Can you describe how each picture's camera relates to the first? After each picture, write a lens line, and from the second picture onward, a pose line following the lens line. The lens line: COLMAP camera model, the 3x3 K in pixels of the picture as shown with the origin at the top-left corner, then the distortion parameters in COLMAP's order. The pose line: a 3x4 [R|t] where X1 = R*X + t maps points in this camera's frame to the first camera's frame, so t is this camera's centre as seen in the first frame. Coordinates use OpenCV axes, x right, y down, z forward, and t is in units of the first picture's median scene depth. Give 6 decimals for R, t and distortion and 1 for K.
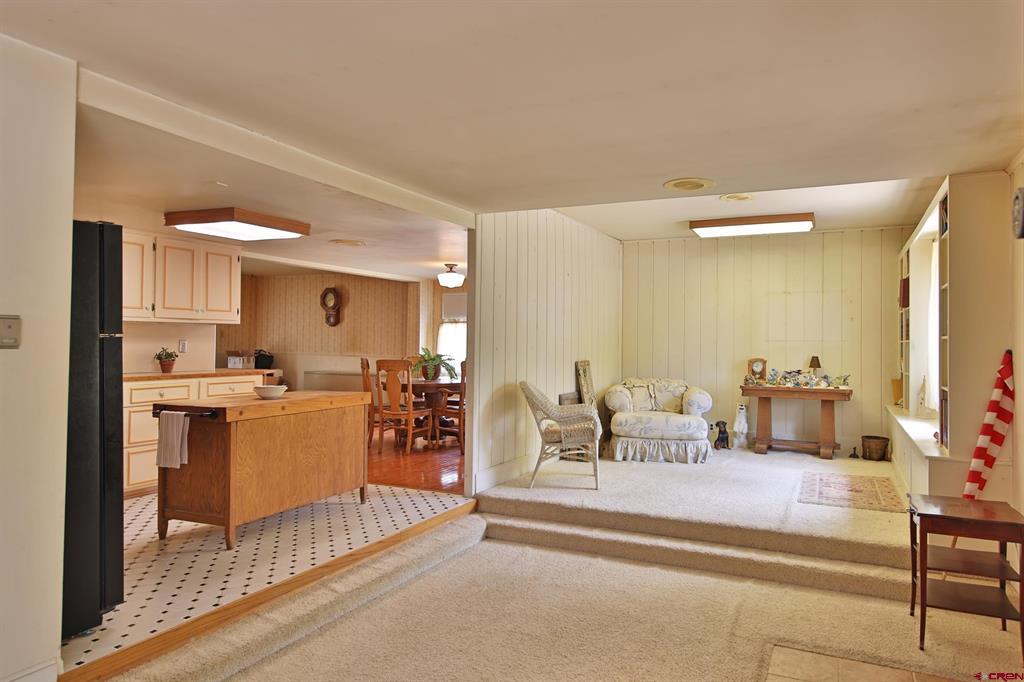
lens RADIAL K [[588.4, 0, 512.0], [0, 588.4, 341.0], [0, 0, 1]] dist [0.000435, 0.000078]
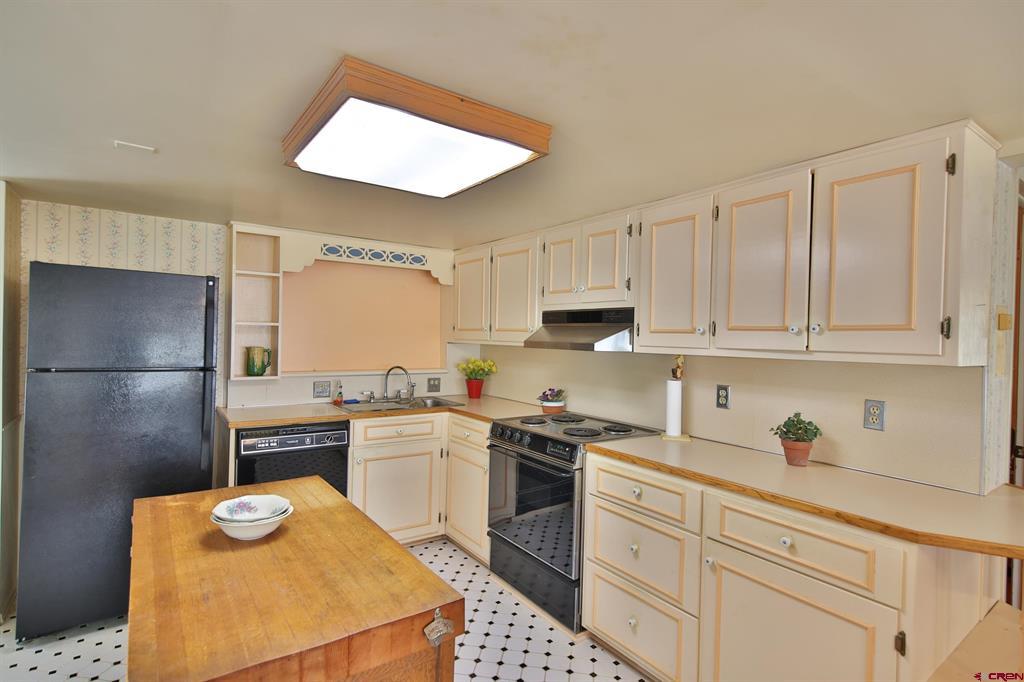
lens RADIAL K [[505.9, 0, 512.0], [0, 505.9, 341.0], [0, 0, 1]] dist [-0.001346, -0.000288]
pose [[-0.431244, -0.018423, -0.902047, -0.158670], [-0.030689, 0.999512, -0.005742, -0.047868], [0.901713, 0.025207, -0.431599, 1.276730]]
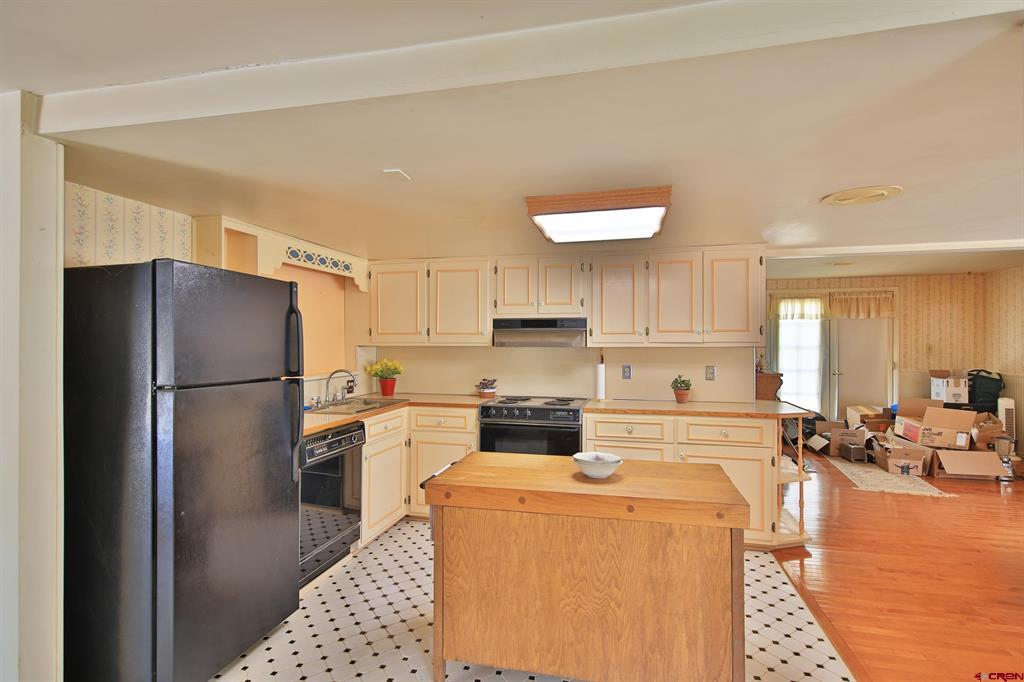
lens RADIAL K [[495.4, 0, 512.0], [0, 495.4, 341.0], [0, 0, 1]] dist [0.002596, -0.000071]
pose [[0.255697, -0.017554, -0.966598, 0.095005], [0.003024, 0.999845, -0.017357, -0.037264], [0.966752, 0.001515, 0.255710, 0.744418]]
